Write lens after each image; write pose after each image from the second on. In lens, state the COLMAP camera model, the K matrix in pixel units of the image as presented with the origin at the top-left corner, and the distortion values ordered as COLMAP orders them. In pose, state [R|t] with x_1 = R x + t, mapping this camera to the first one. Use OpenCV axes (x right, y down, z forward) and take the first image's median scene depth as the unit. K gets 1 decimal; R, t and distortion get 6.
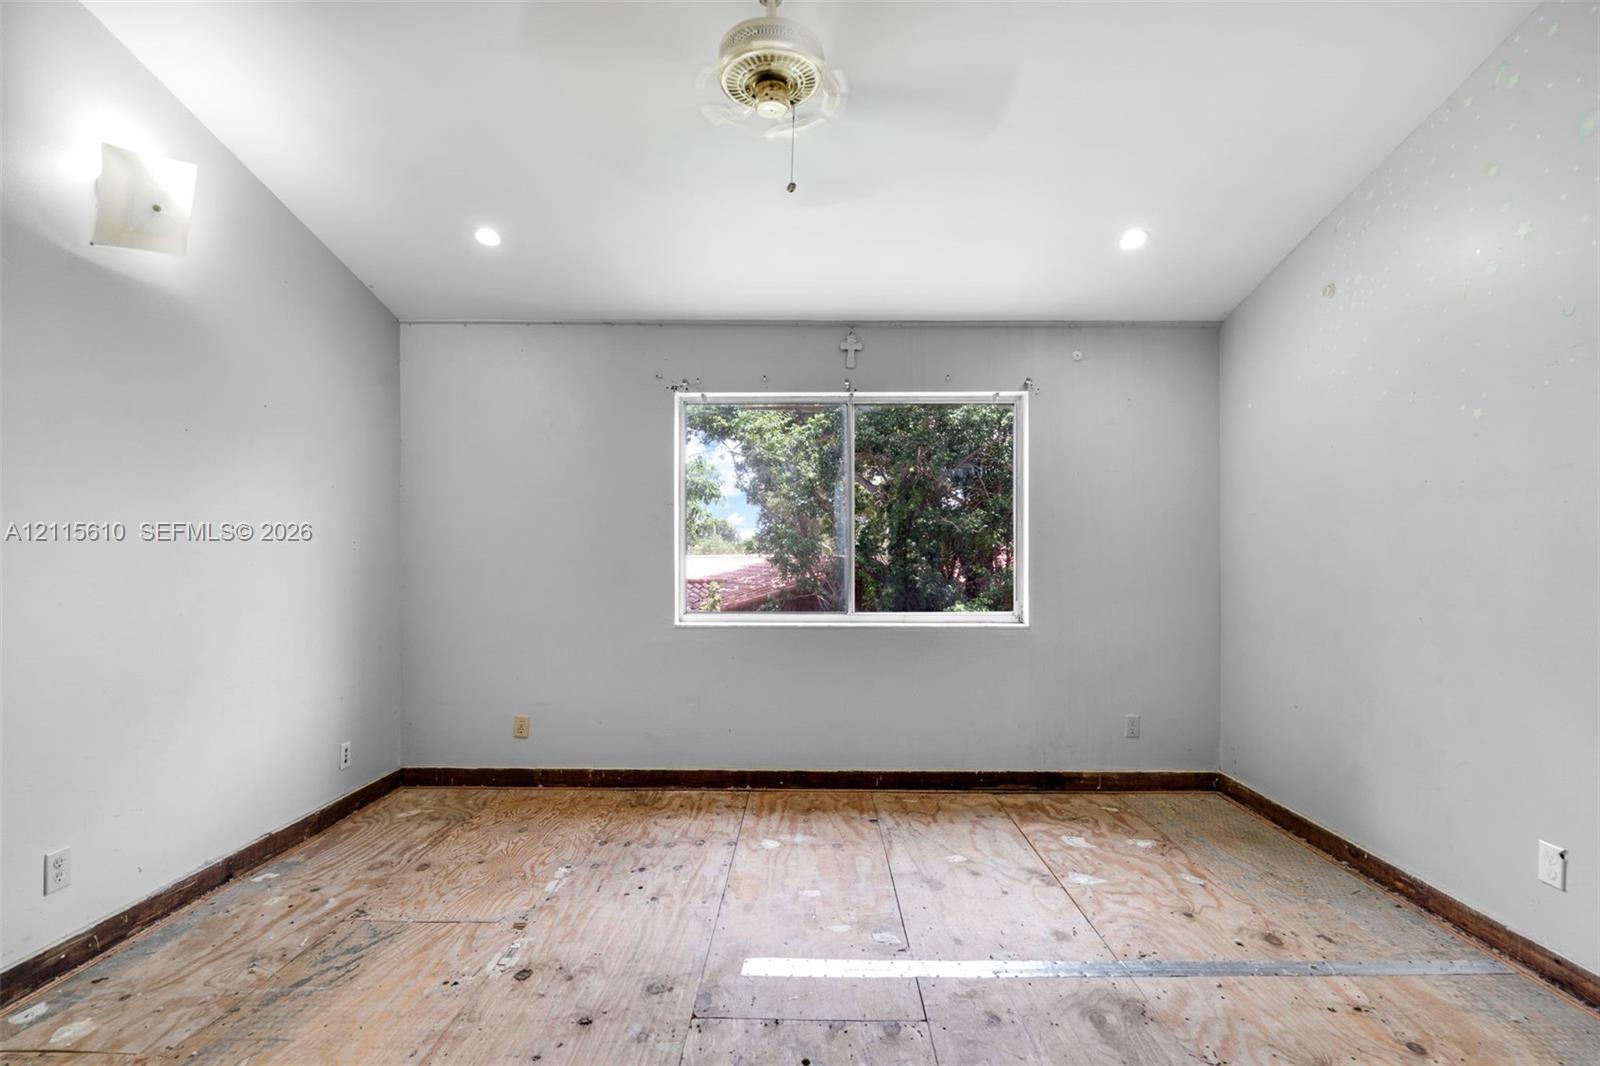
lens RADIAL K [[736.3, 0, 800.0], [0, 736.3, 533.0], [0, 0, 1]] dist [0.000584, -0.000035]
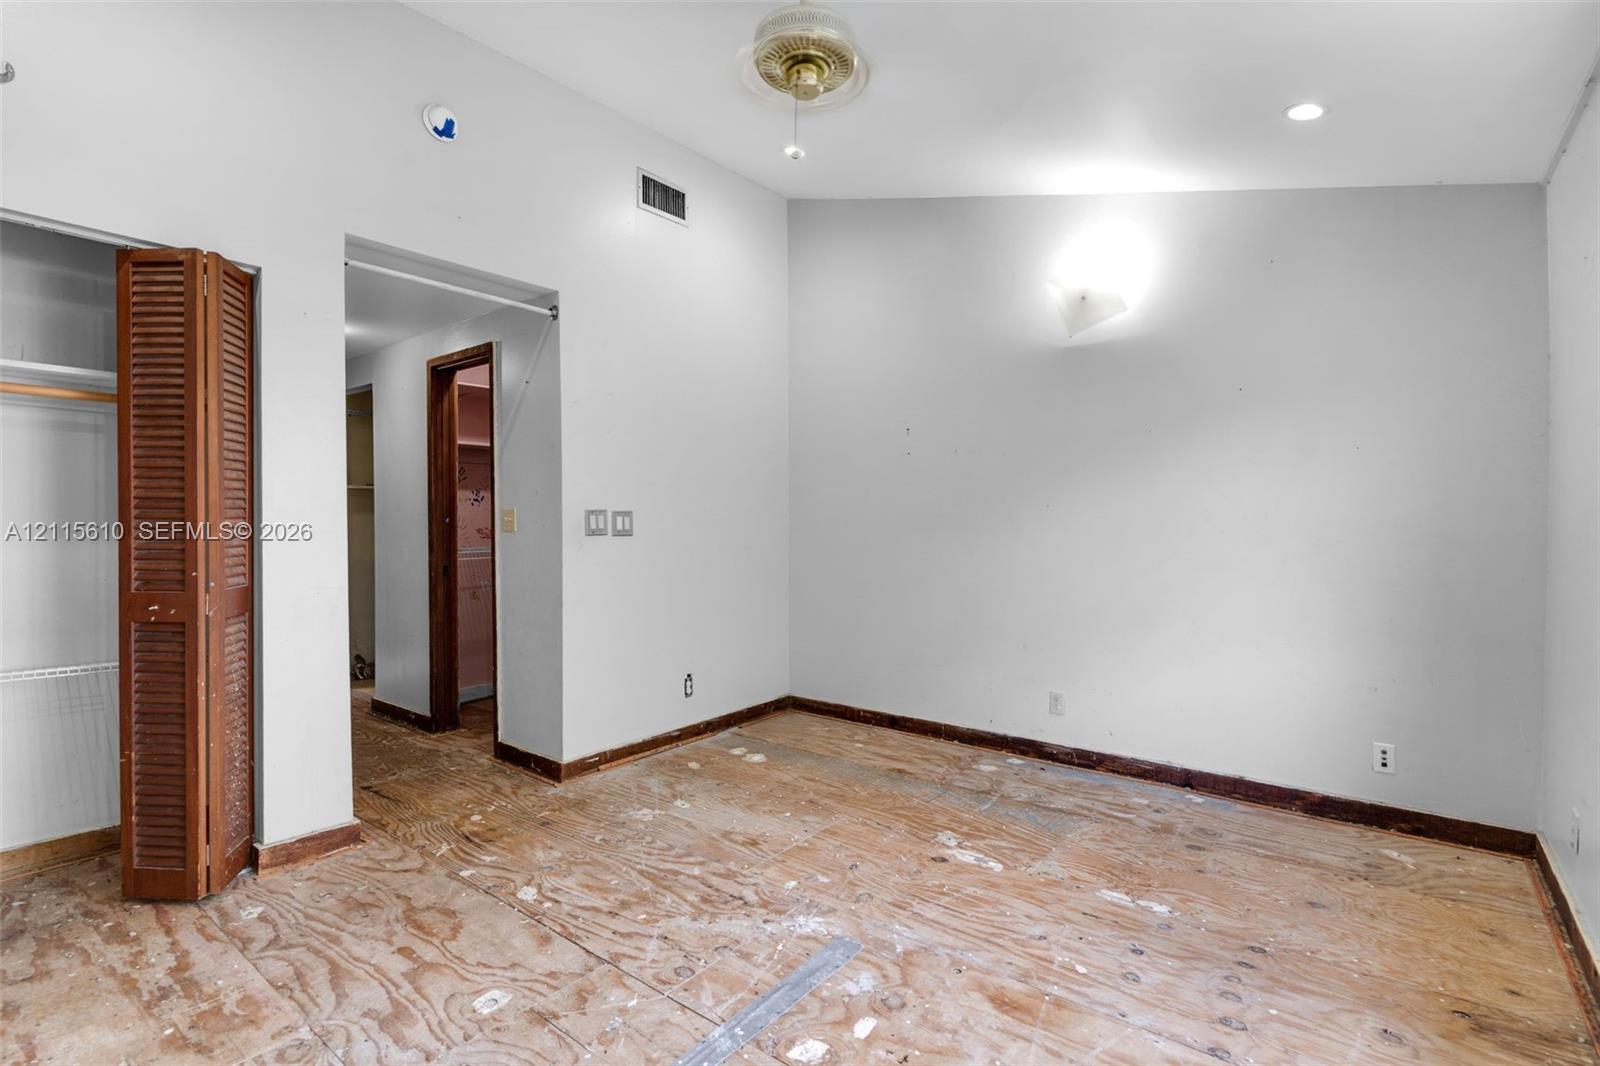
lens RADIAL K [[736.3, 0, 800.0], [0, 736.3, 533.0], [0, 0, 1]] dist [0.000584, -0.000035]
pose [[-0.615846, 0.006920, -0.787836, 0.595791], [0.025604, 0.999609, -0.011235, 0.040826], [0.787450, -0.027091, -0.615783, 1.257775]]
